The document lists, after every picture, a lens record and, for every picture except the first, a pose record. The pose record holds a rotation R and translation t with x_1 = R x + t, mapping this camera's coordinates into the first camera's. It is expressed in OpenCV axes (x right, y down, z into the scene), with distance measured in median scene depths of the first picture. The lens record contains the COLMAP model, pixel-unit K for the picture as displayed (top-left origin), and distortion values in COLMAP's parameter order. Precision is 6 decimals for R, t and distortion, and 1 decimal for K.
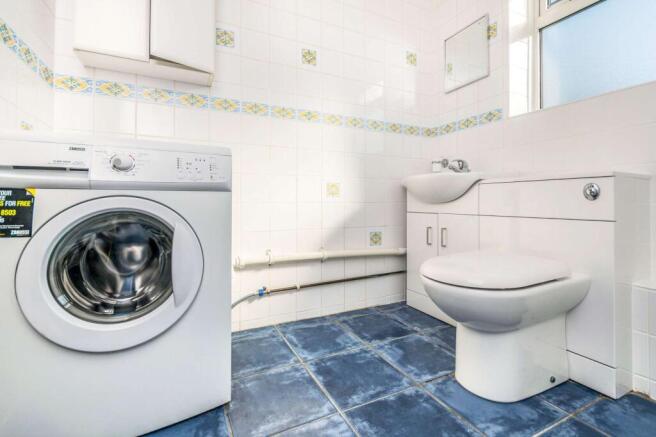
lens RADIAL K [[299.9, 0, 310.1], [0, 299.9, 196.6], [0, 0, 1]] dist [-0.003645, -0.000334]
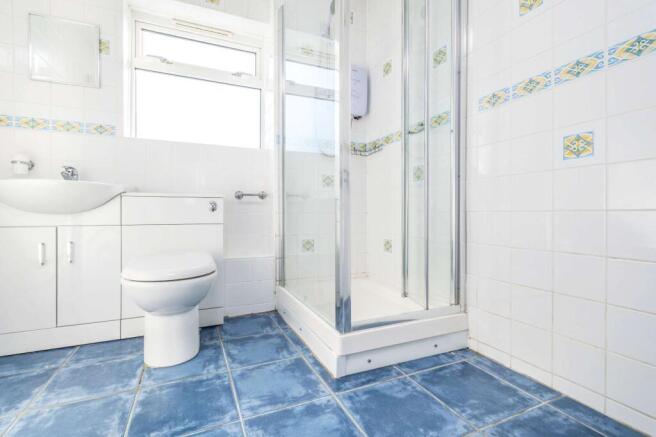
lens RADIAL K [[299.9, 0, 324.1], [0, 299.9, 216.4], [0, 0, 1]] dist [-0.003645, -0.000334]
pose [[0.003587, -0.011103, 0.999932, -0.544991], [-0.016803, 0.999797, 0.011162, 0.007081], [-0.999852, -0.016842, 0.003400, 0.297271]]
